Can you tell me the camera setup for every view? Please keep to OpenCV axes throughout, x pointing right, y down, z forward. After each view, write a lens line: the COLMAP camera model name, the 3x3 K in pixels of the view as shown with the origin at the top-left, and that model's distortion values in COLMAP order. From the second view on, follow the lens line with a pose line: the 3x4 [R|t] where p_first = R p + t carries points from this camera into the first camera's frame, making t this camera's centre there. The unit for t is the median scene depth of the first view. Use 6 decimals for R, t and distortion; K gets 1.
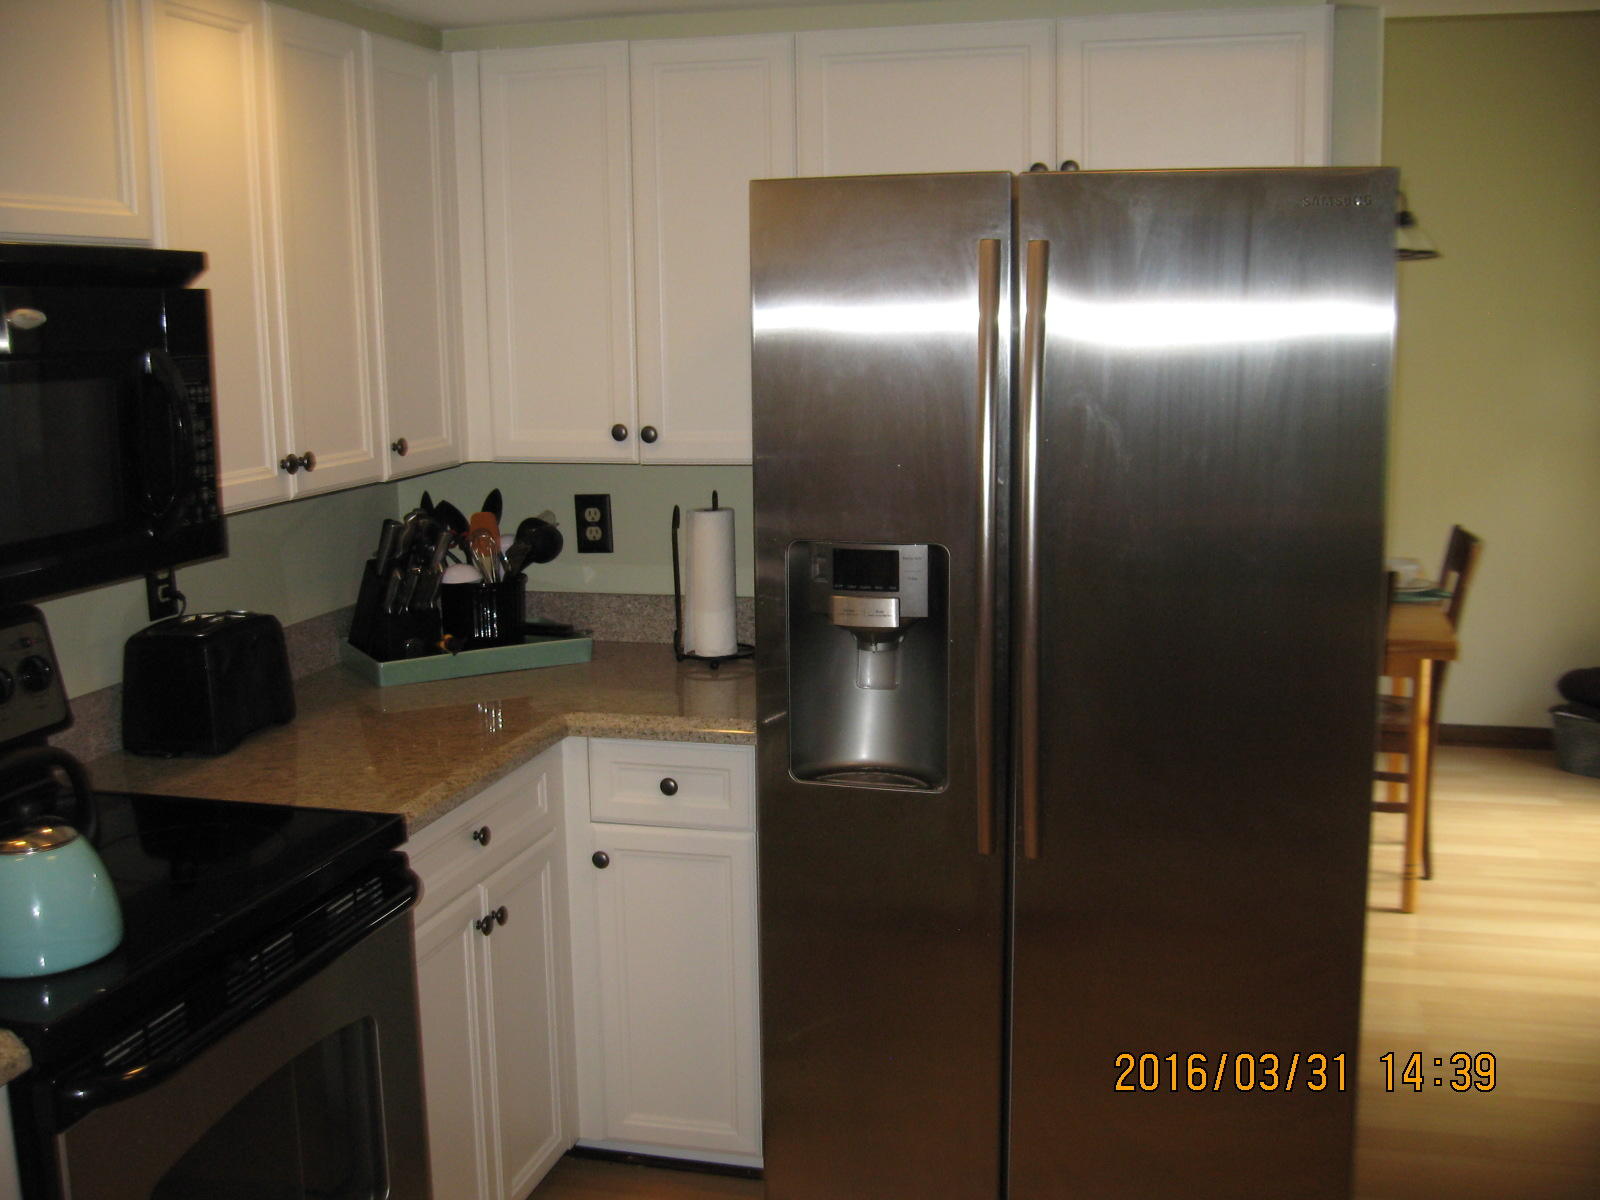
lens RADIAL K [[1745.3, 0, 802.7], [0, 1745.3, 601.0], [0, 0, 1]] dist [-0.085298, 0.000000]
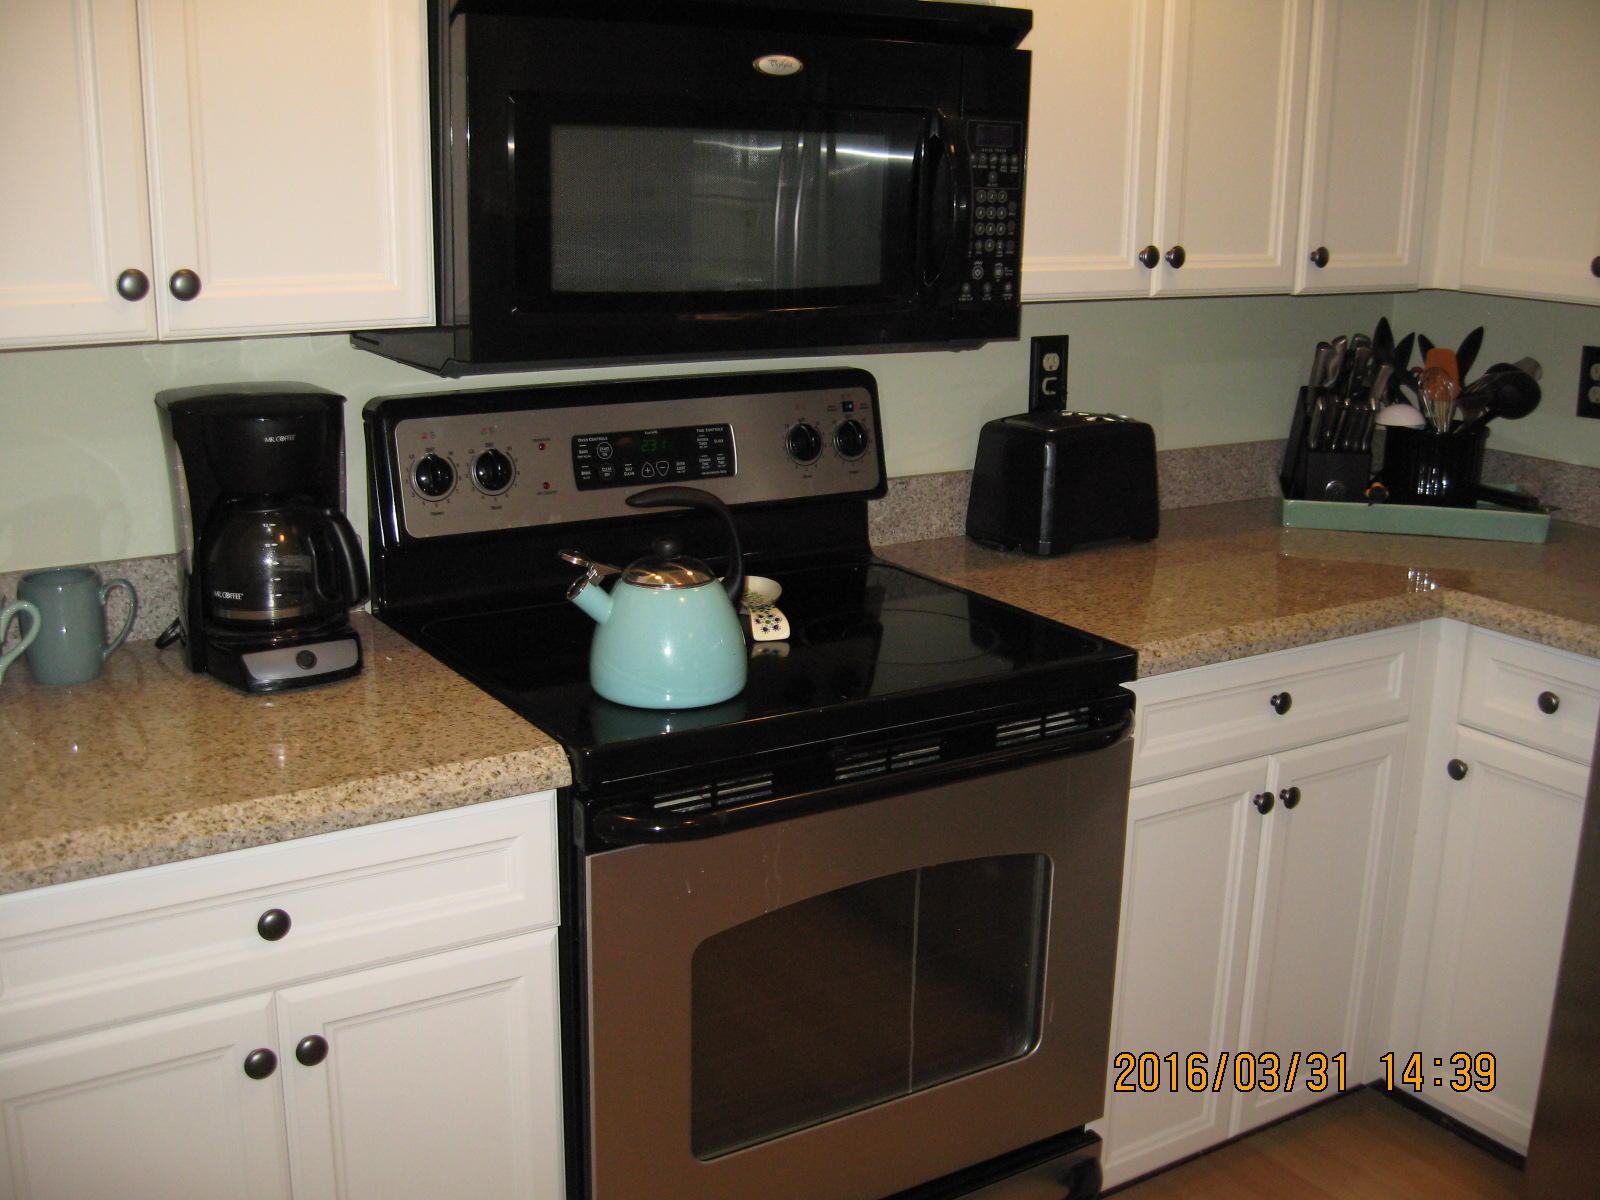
lens RADIAL K [[1745.3, 0, 795.6], [0, 1745.3, 602.4], [0, 0, 1]] dist [-0.085298, 0.000000]
pose [[0.736458, 0.196436, -0.647335, 0.175880], [-0.141744, 0.980479, 0.136271, 0.001437], [0.661466, -0.008602, 0.749925, 0.170559]]
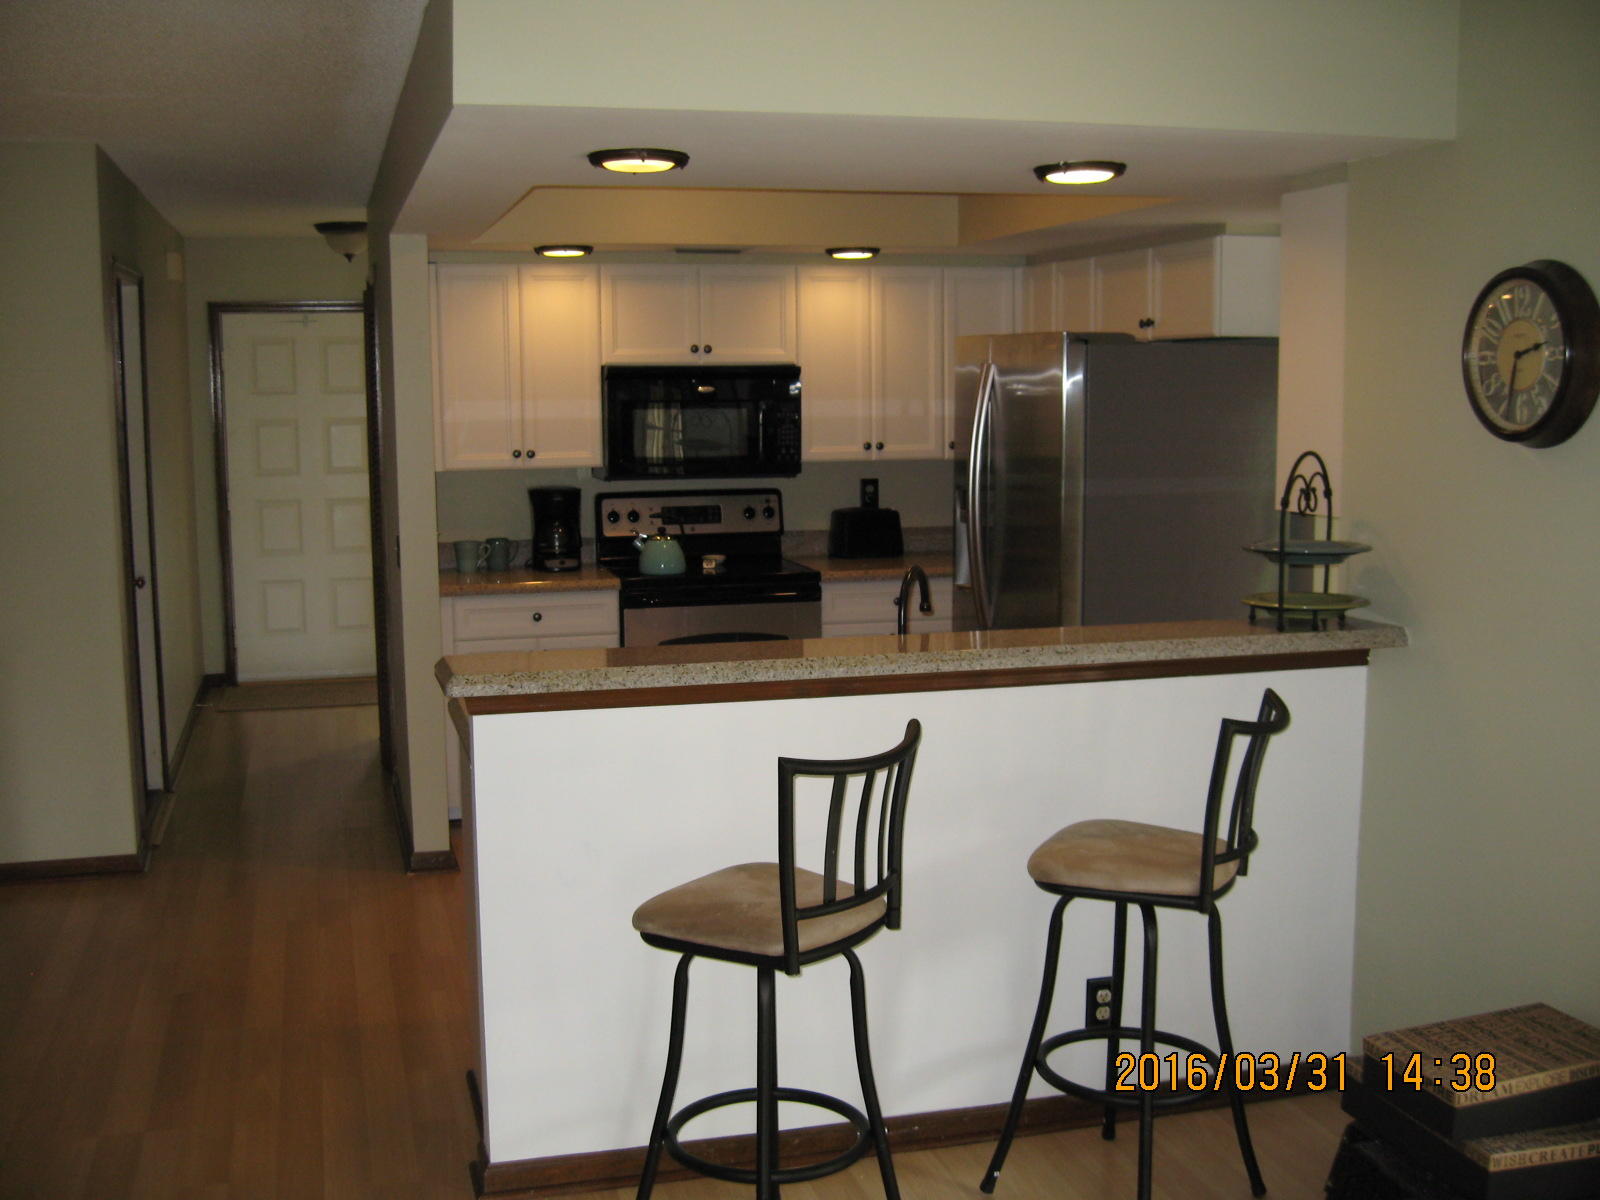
lens RADIAL K [[1745.3, 0, 799.6], [0, 1745.3, 601.7], [0, 0, 1]] dist [-0.085298, 0.000000]
pose [[0.506668, 0.116285, -0.854263, 1.711835], [-0.142859, 0.988488, 0.049825, 0.031135], [0.850223, 0.096794, 0.517448, -0.364035]]
